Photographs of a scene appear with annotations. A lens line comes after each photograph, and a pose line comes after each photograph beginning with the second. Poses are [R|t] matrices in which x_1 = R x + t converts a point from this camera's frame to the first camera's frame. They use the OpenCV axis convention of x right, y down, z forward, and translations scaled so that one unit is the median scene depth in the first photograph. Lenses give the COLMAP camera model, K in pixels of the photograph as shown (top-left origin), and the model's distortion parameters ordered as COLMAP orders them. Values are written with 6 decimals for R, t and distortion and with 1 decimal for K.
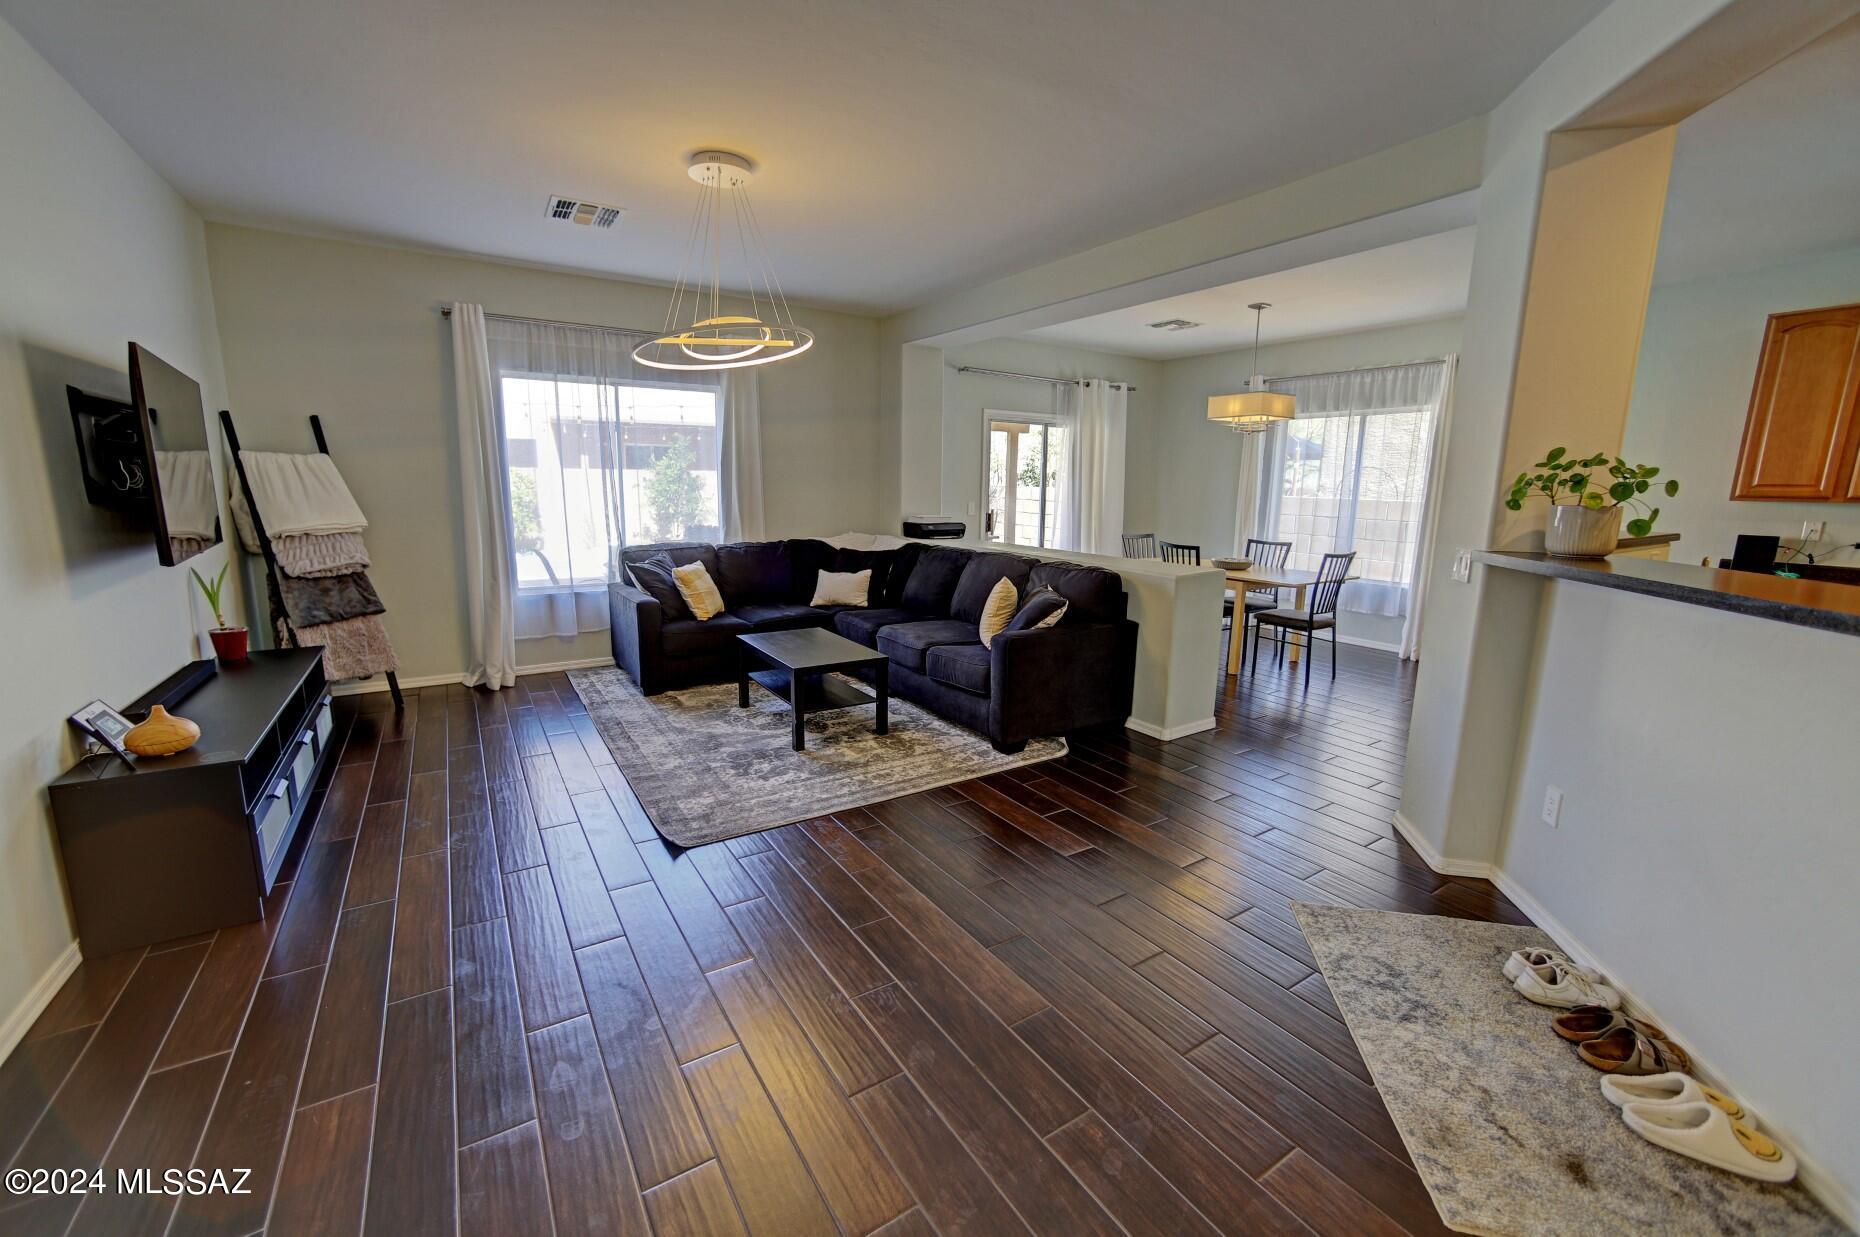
lens RADIAL K [[738.8, 0, 923.6], [0, 738.8, 613.6], [0, 0, 1]] dist [-0.030893, 0.009211]
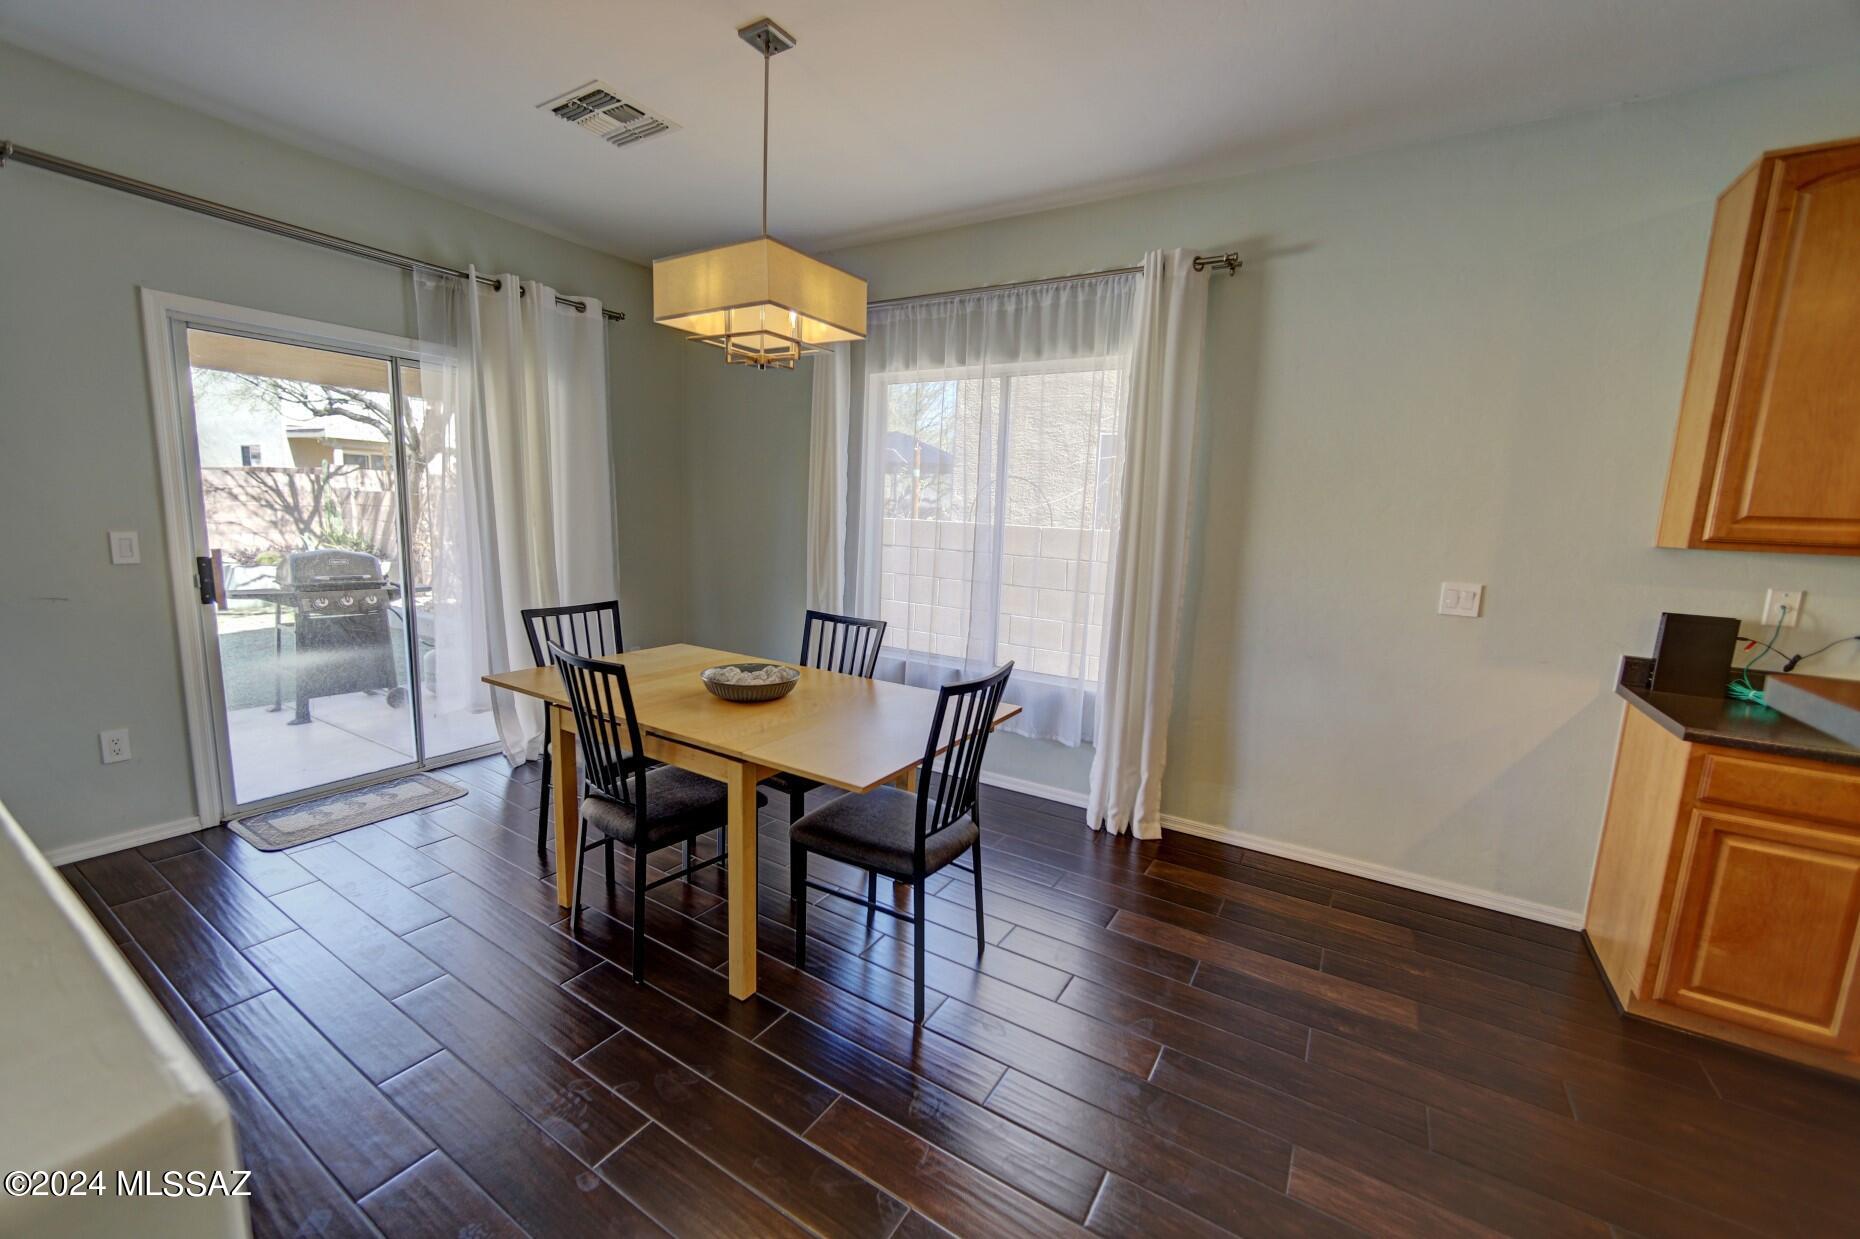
lens RADIAL K [[738.8, 0, 934.6], [0, 738.8, 605.5], [0, 0, 1]] dist [-0.030893, 0.009211]
pose [[0.899509, -0.036937, 0.435338, 0.478105], [0.050286, 0.998551, -0.019181, -0.141993], [-0.433999, 0.039145, 0.900063, 0.827979]]
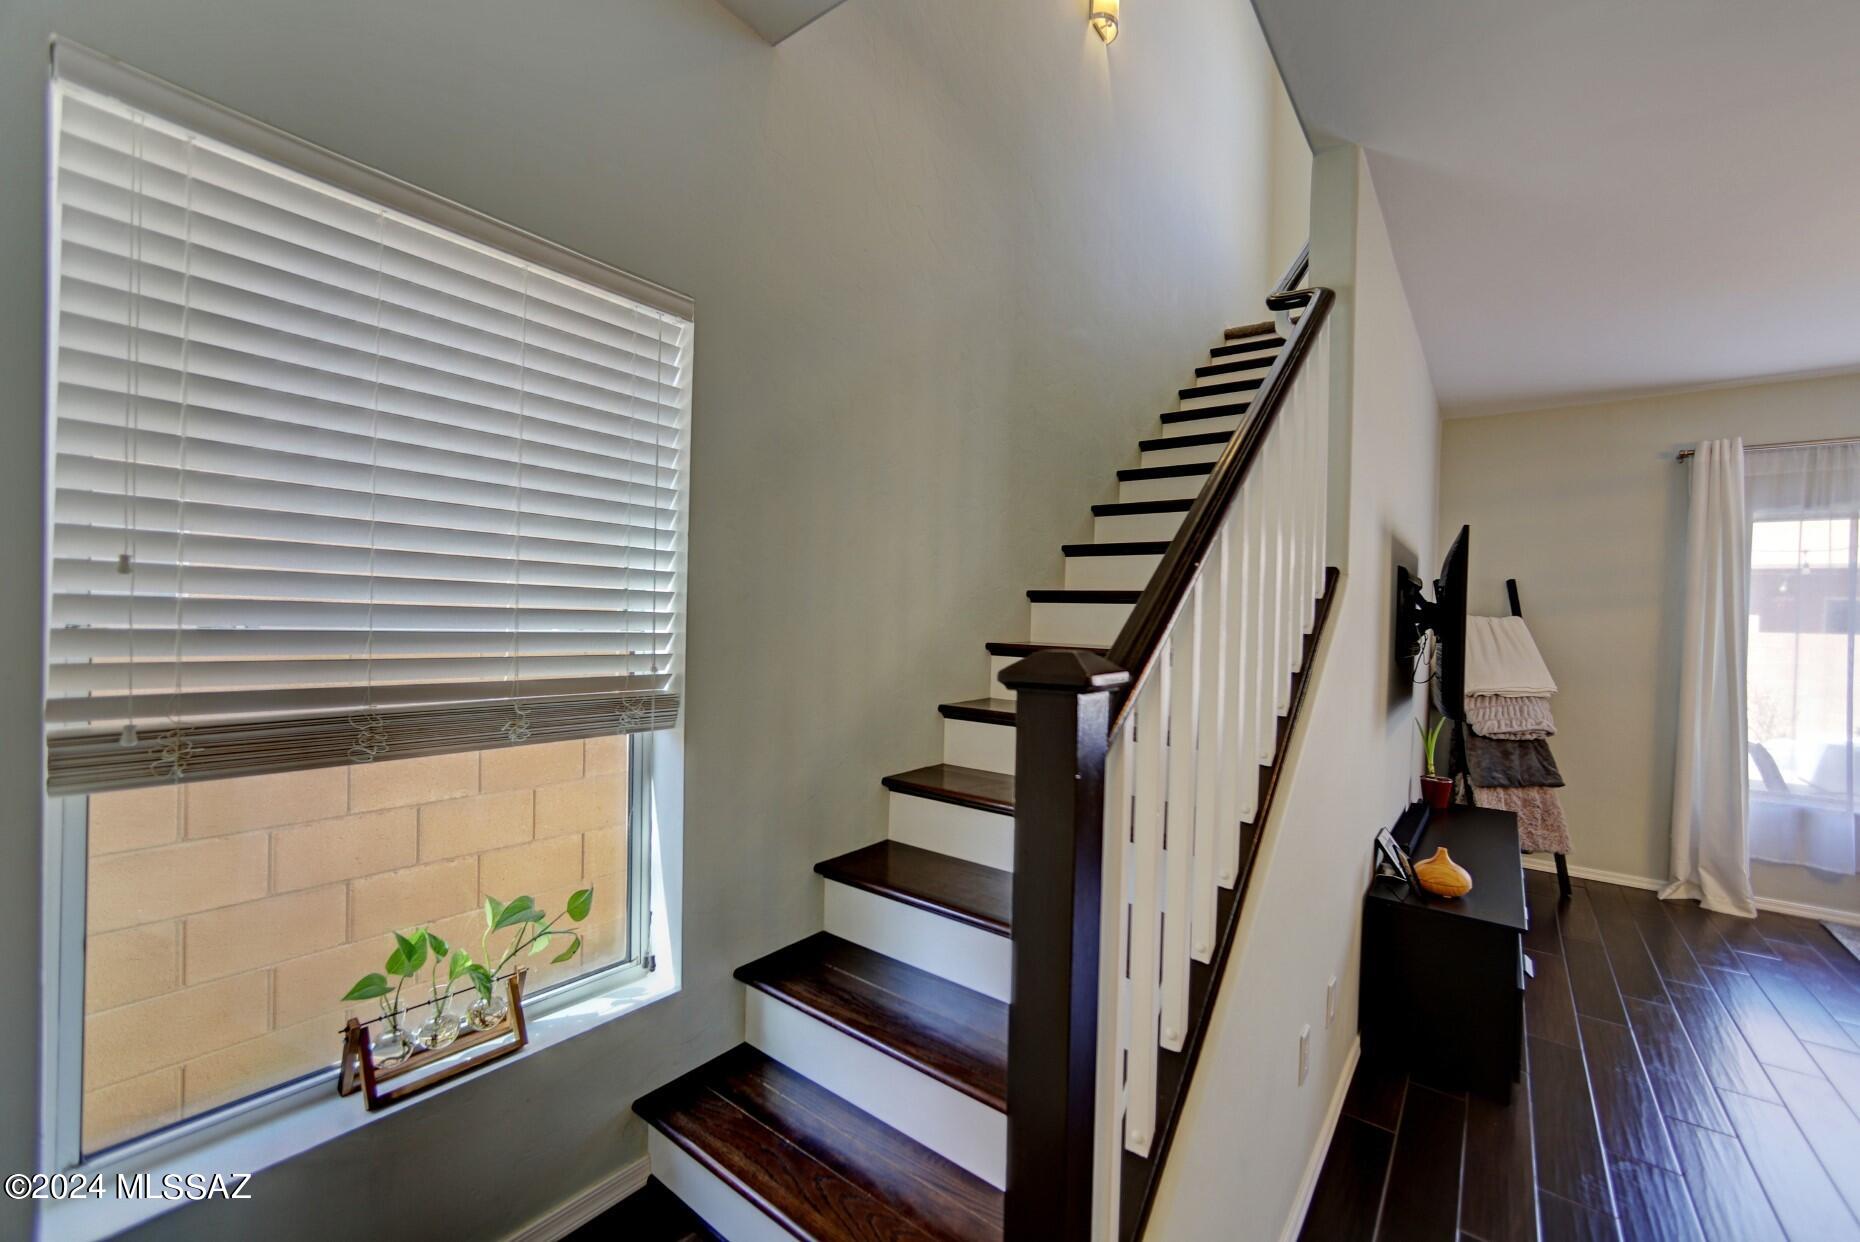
lens RADIAL K [[738.8, 0, 926.4], [0, 738.8, 627.9], [0, 0, 1]] dist [-0.030893, 0.009211]
pose [[0.325914, 0.007612, -0.945369, -0.155109], [-0.190378, 0.980011, -0.057741, 0.007608], [0.926033, 0.198796, 0.320848, -0.071079]]
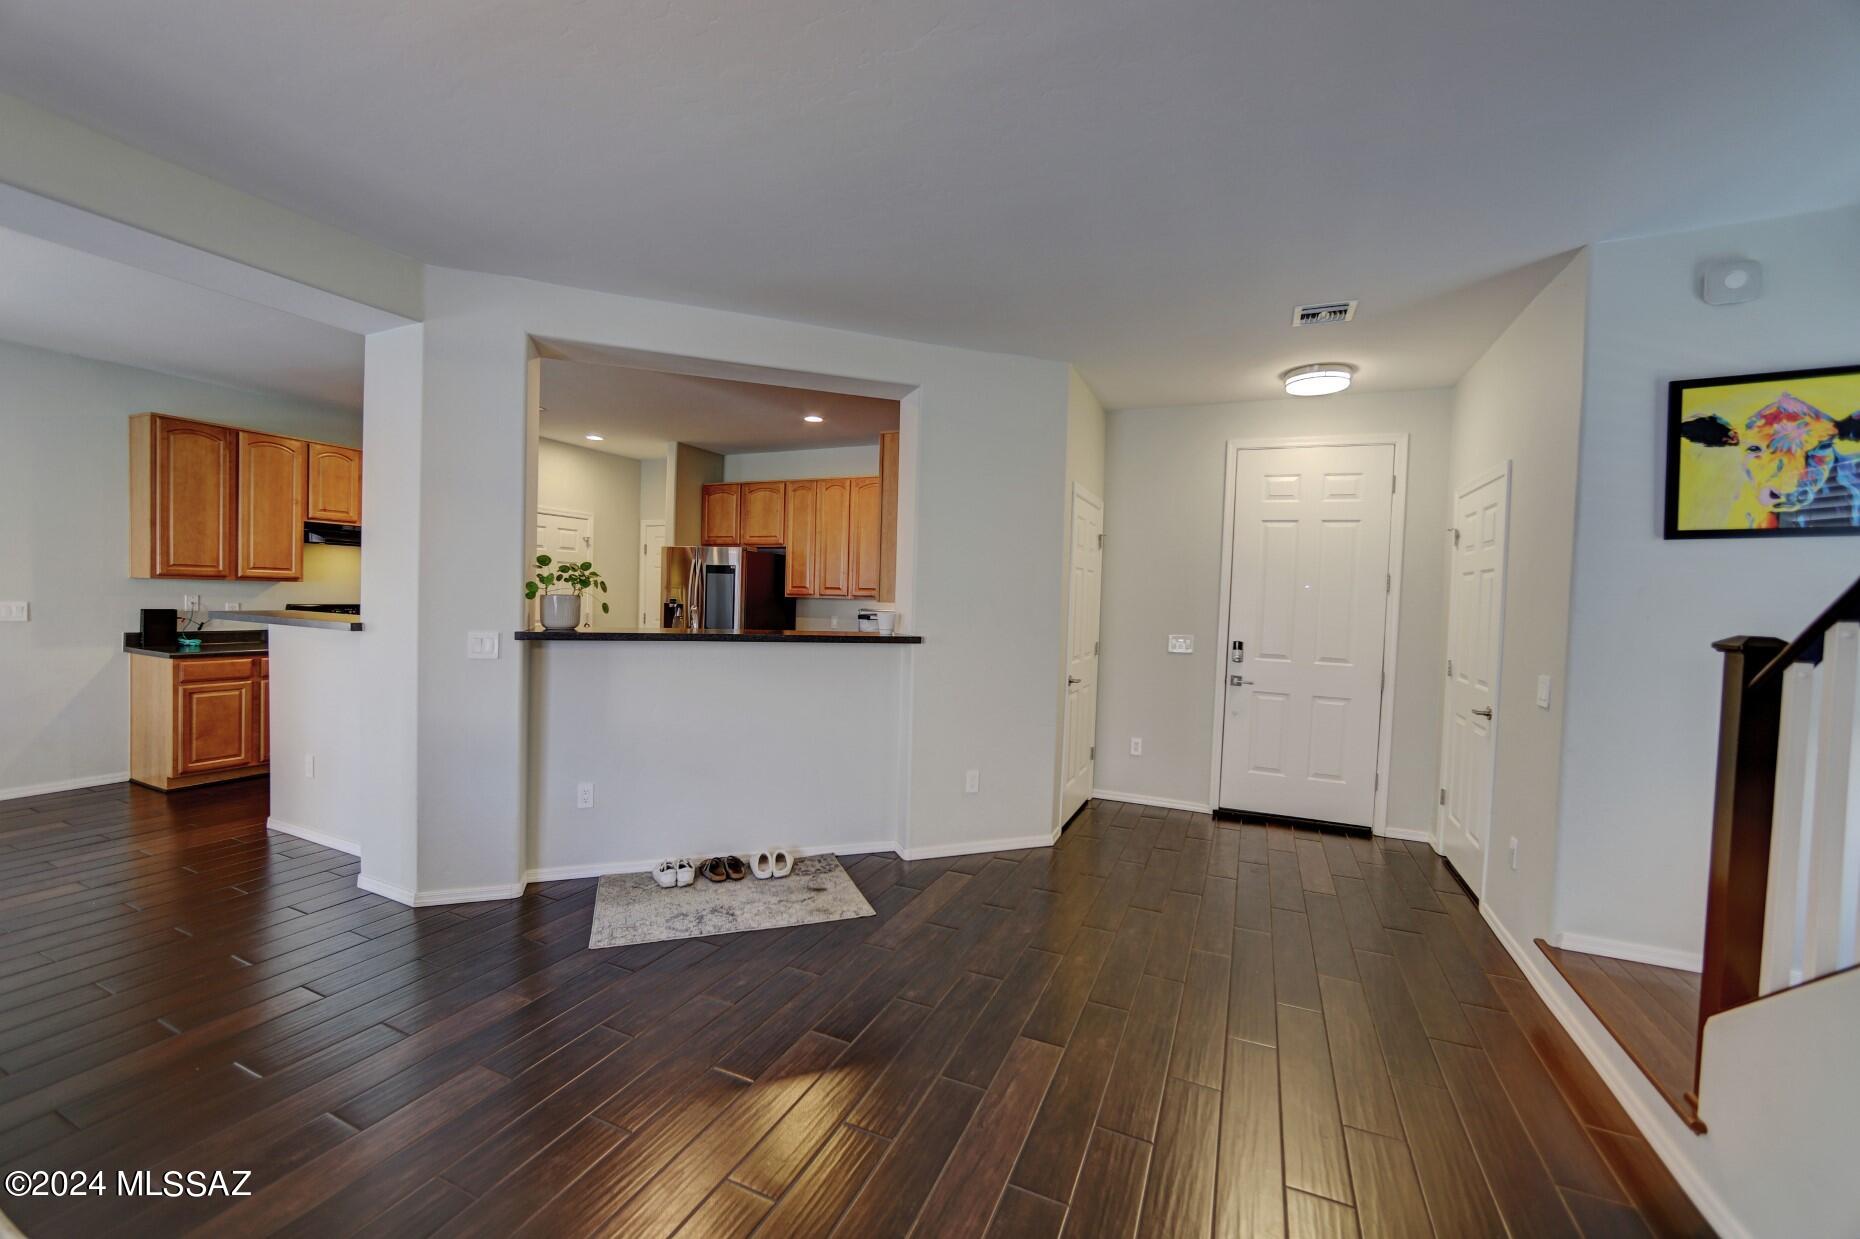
lens RADIAL K [[738.8, 0, 930.2], [0, 738.8, 625.5], [0, 0, 1]] dist [-0.030893, 0.009211]
pose [[-0.550848, -0.064319, 0.832123, -0.427178], [0.107225, 0.983310, 0.146986, -0.127689], [-0.827689, 0.170191, -0.534758, 0.662878]]
